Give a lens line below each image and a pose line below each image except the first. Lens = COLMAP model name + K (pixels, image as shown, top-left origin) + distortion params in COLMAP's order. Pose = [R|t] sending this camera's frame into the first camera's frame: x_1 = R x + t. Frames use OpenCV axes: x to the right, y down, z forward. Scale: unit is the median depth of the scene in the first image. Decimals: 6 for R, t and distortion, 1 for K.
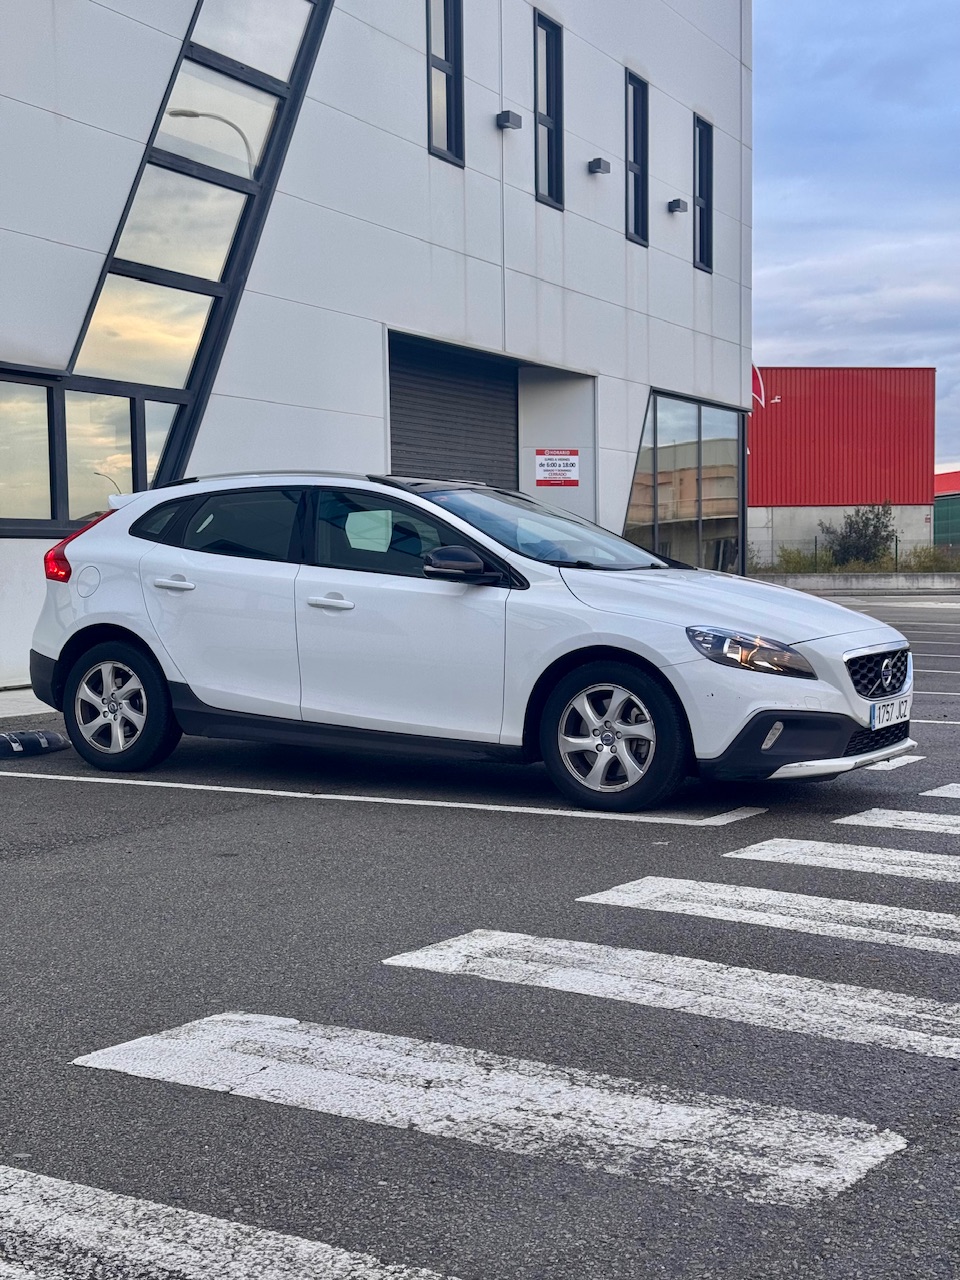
lens RADIAL K [[1793.1, 0, 475.6], [0, 1793.1, 633.2], [0, 0, 1]] dist [0.118979, 0.000000]
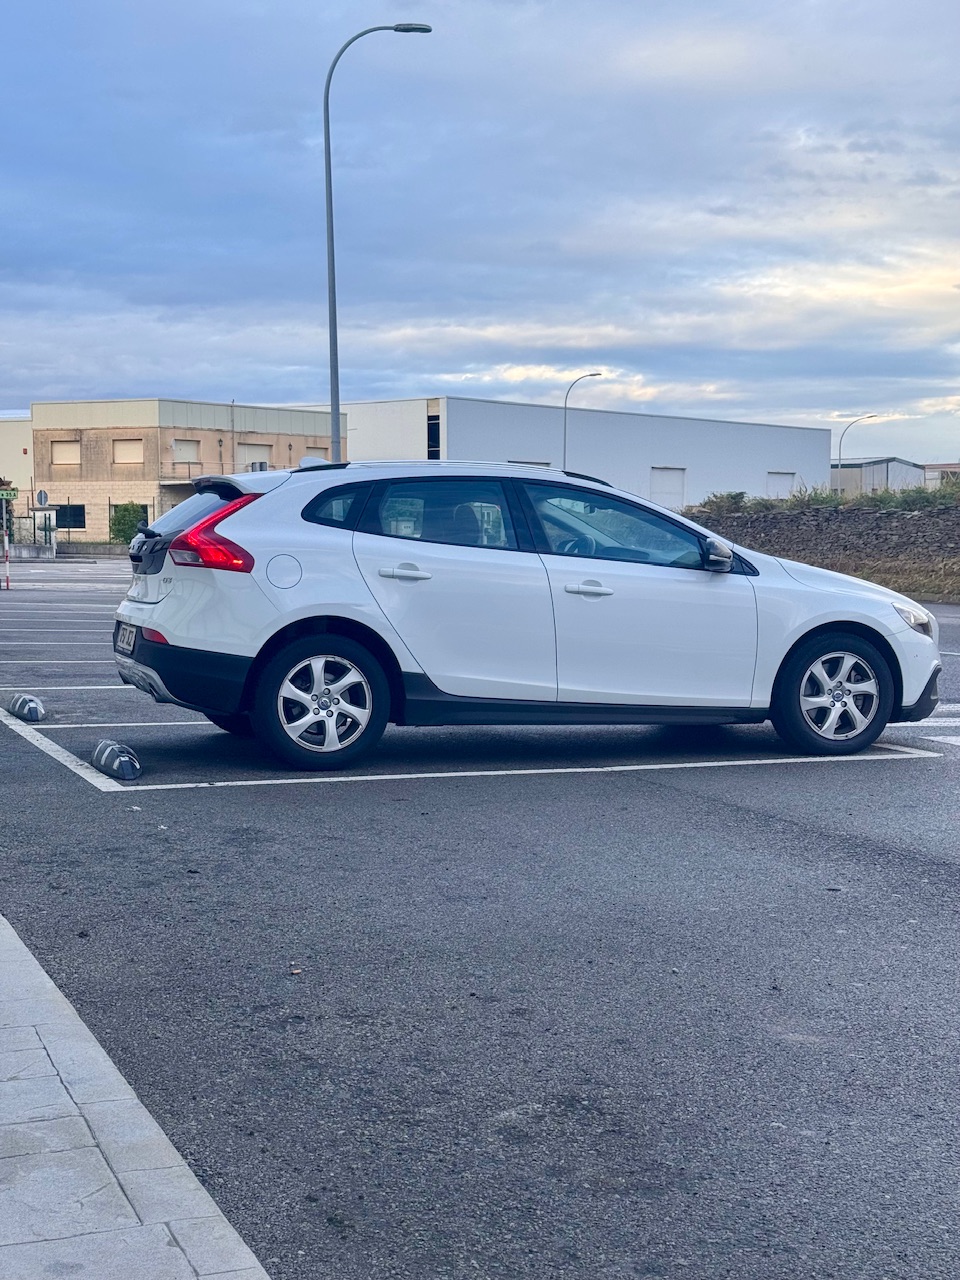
lens RADIAL K [[1793.1, 0, 476.1], [0, 1793.1, 650.5], [0, 0, 1]] dist [0.118979, 0.000000]
pose [[0.661427, -0.042741, 0.748791, -0.915727], [0.022886, 0.999060, 0.036810, -0.021136], [-0.749661, -0.007210, 0.661783, 0.337915]]
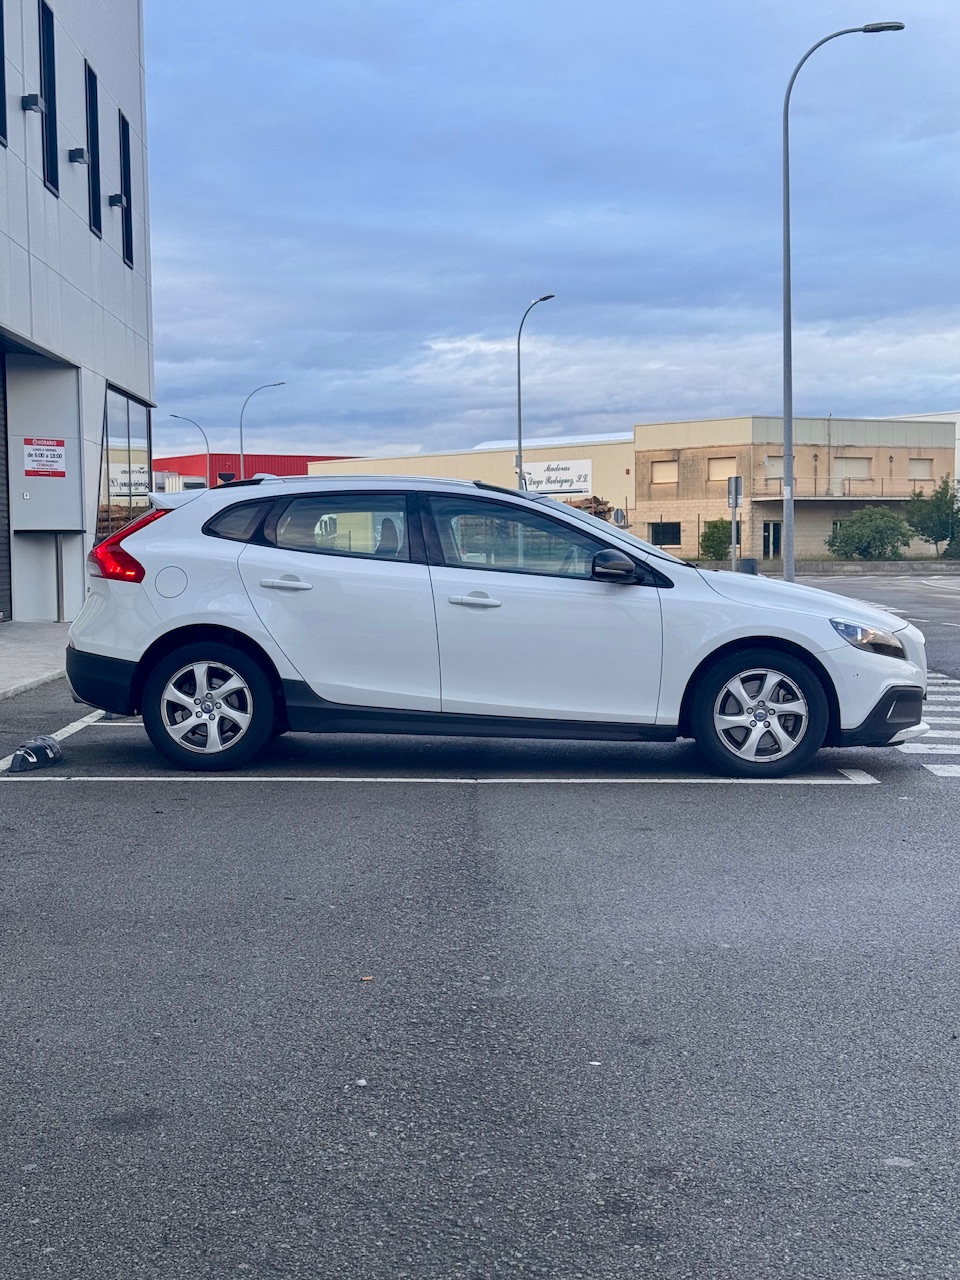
lens RADIAL K [[1793.1, 0, 439.3], [0, 1793.1, 622.6], [0, 0, 1]] dist [0.118979, 0.000000]
pose [[0.885881, -0.016432, 0.463622, -0.588186], [0.015849, 0.999861, 0.005152, -0.009626], [-0.463642, 0.002784, 0.886018, 0.060559]]
